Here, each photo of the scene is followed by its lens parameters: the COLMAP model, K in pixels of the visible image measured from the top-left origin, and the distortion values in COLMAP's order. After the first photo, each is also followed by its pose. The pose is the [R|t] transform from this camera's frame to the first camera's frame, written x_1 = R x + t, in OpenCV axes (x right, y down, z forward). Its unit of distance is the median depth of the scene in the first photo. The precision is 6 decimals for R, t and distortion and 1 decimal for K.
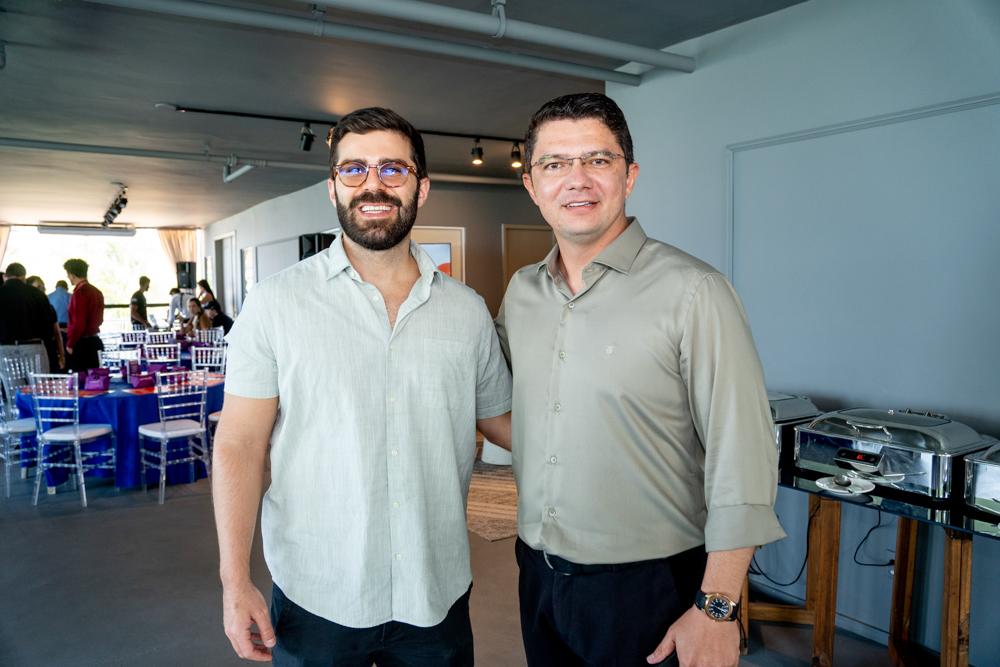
lens RADIAL K [[741.3, 0, 500.0], [0, 741.3, 333.5], [0, 0, 1]] dist [-0.126527, 0.087776]
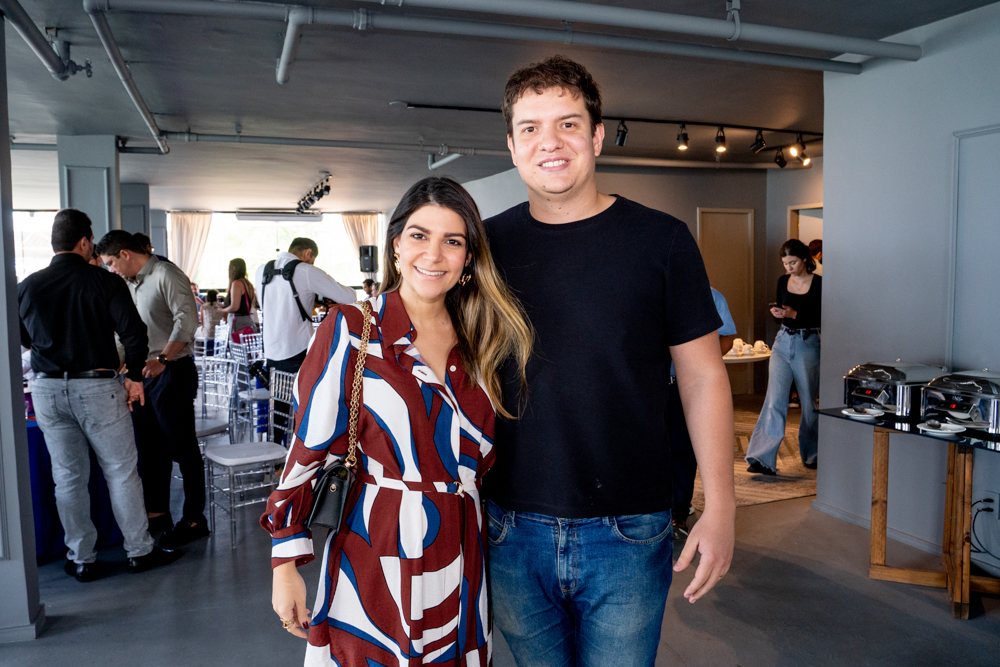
lens RADIAL K [[790.5, 0, 500.0], [0, 790.5, 333.5], [0, 0, 1]] dist [-0.140732, 0.104603]
pose [[0.978078, 0.016856, -0.207554, -0.049215], [-0.013761, 0.999772, 0.016347, 0.008912], [0.207782, -0.013132, 0.978087, -0.103078]]
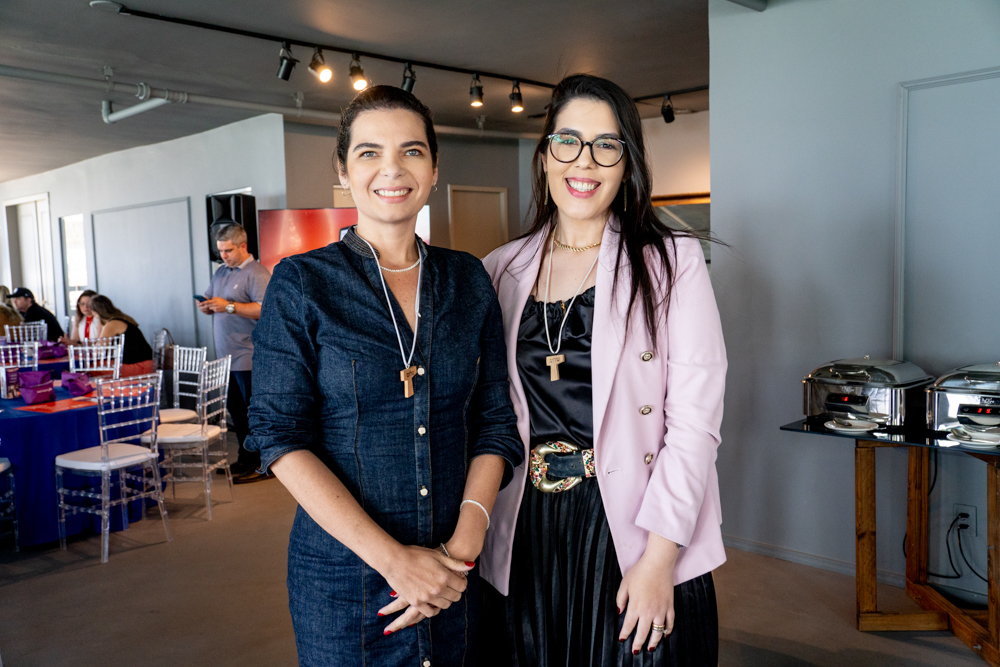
lens RADIAL K [[863.3, 0, 500.0], [0, 863.3, 333.5], [0, 0, 1]] dist [-0.068348, 0.135990]
pose [[0.974733, -0.032333, 0.221022, -0.220648], [0.029038, 0.999414, 0.018145, 0.003226], [-0.221479, -0.011269, 0.975100, 0.066128]]
